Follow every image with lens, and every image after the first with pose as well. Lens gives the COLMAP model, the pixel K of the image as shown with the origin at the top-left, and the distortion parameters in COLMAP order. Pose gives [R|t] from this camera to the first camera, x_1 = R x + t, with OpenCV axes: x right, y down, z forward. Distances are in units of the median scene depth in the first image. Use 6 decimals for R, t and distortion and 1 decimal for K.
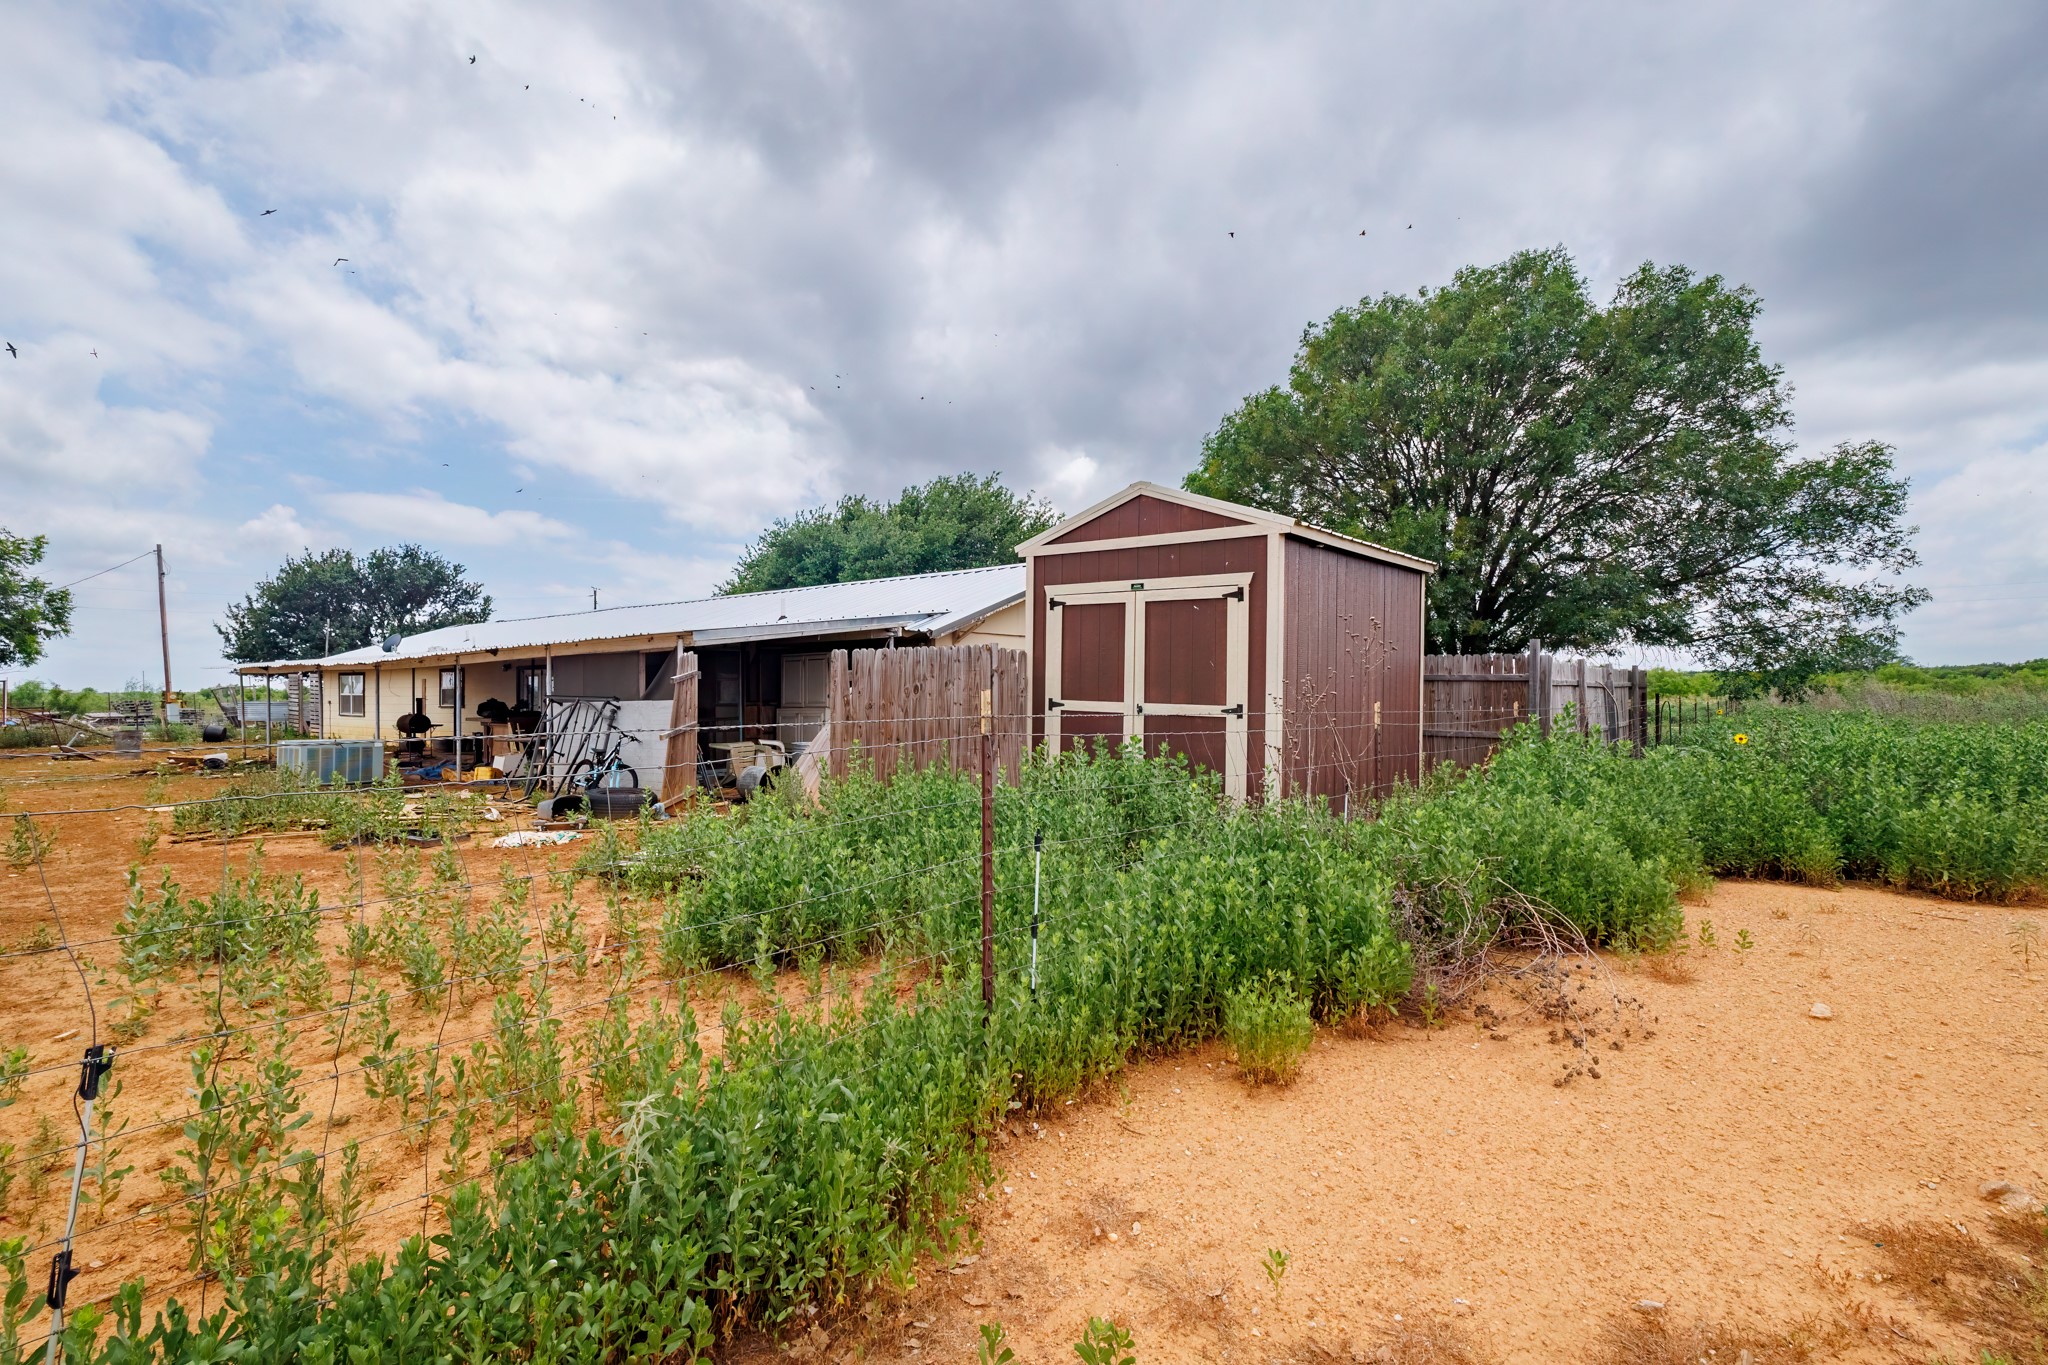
lens RADIAL K [[932.2, 0, 1022.6], [0, 932.2, 680.5], [0, 0, 1]] dist [0.000025, -0.000790]
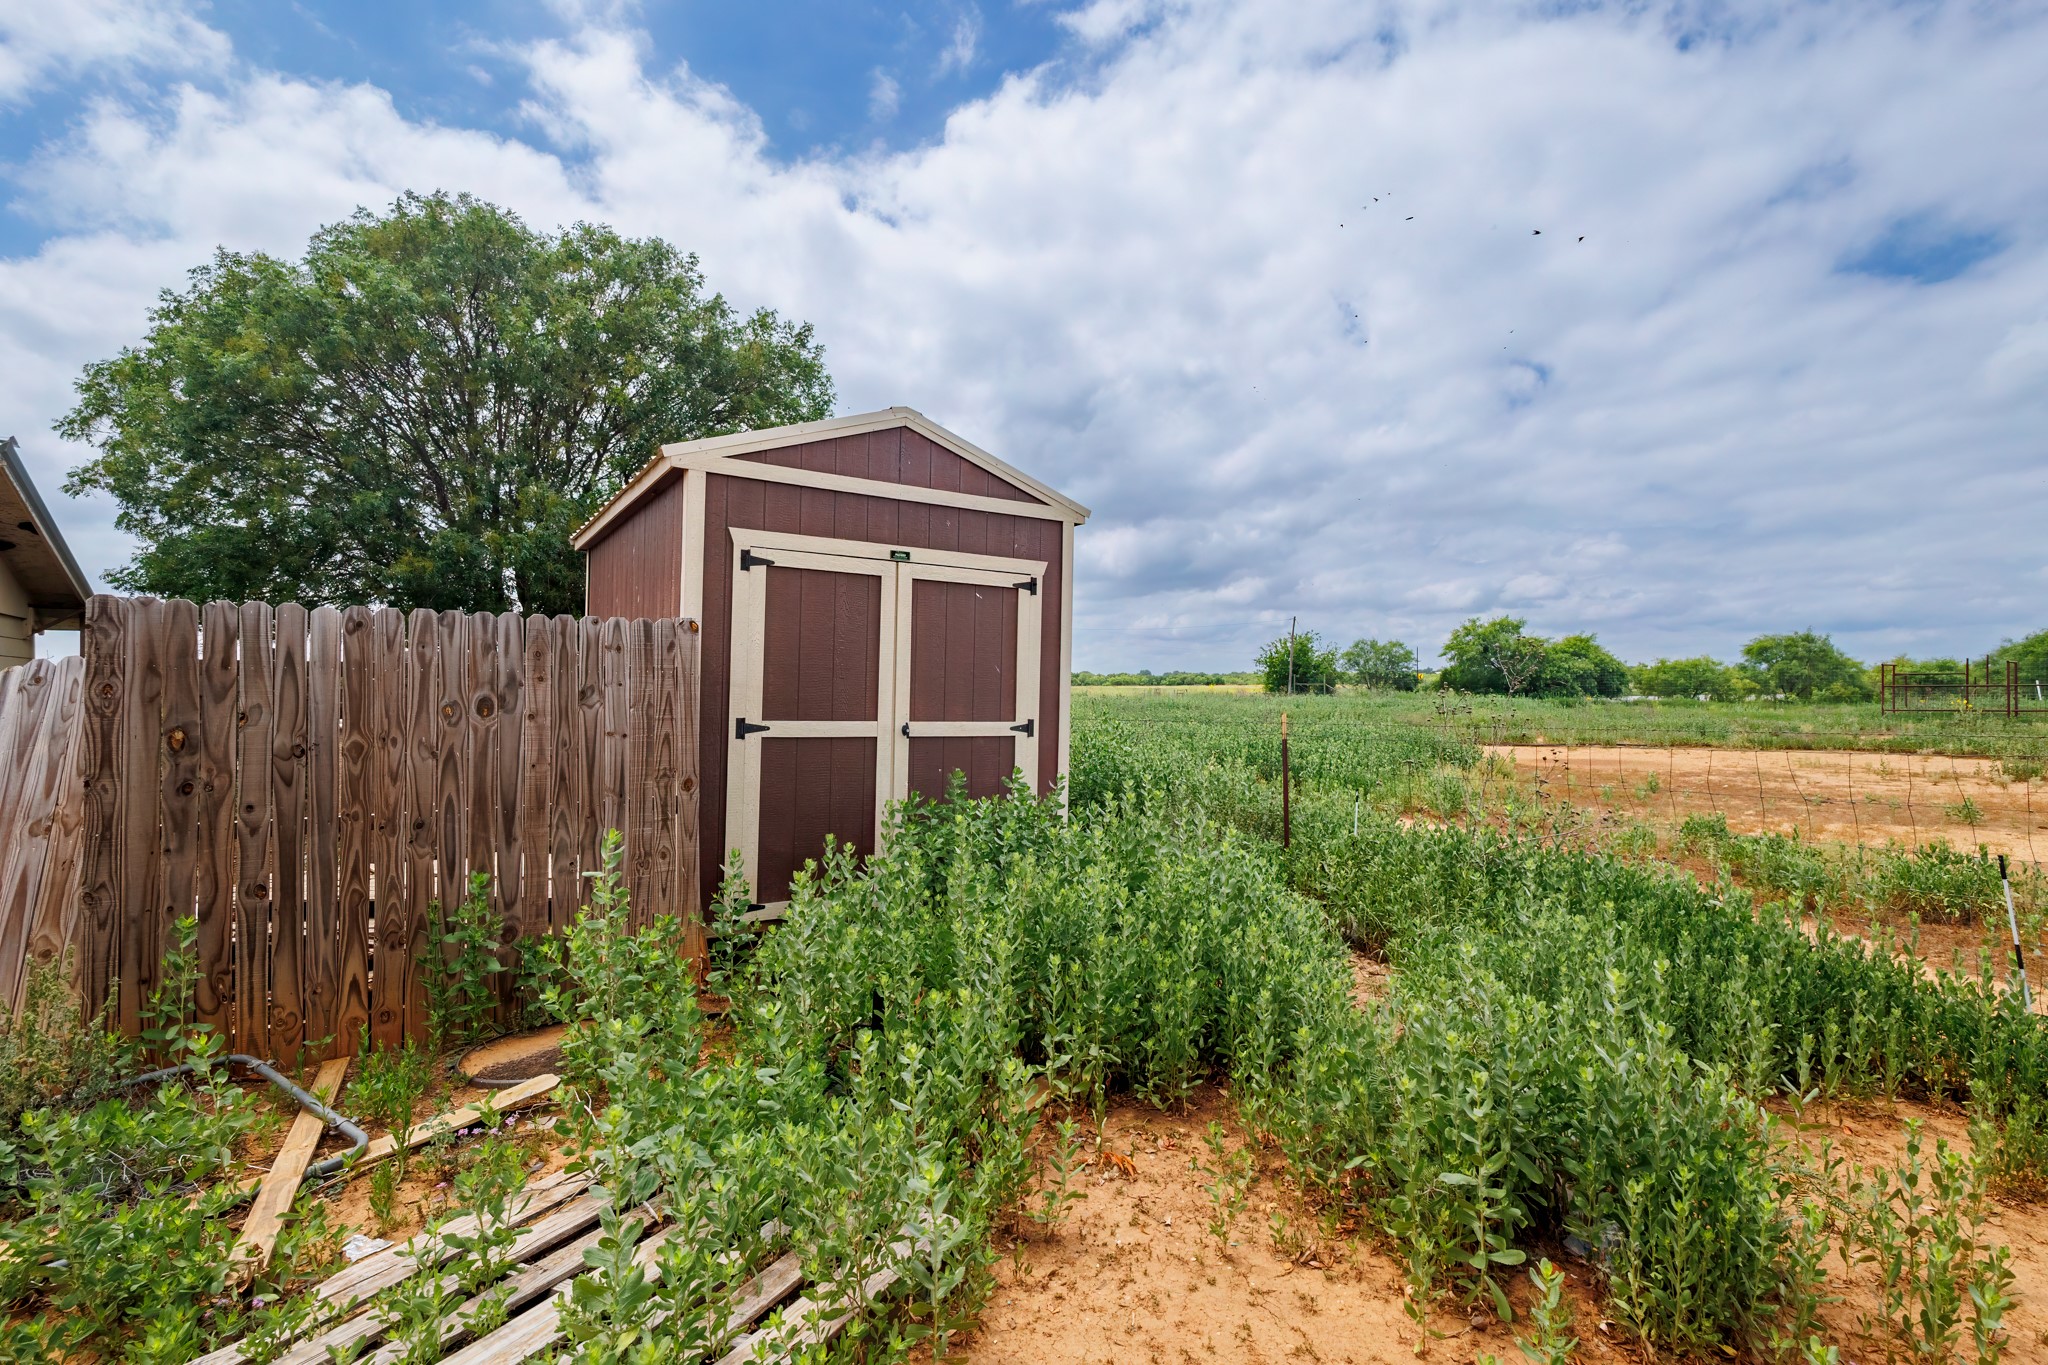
lens RADIAL K [[932.2, 0, 1022.8], [0, 932.2, 692.7], [0, 0, 1]] dist [0.000025, -0.000790]
pose [[0.335098, 0.001062, 0.942183, -0.172891], [-0.009608, 0.999951, 0.002290, -0.000082], [-0.942134, -0.009820, 0.335092, 0.231015]]
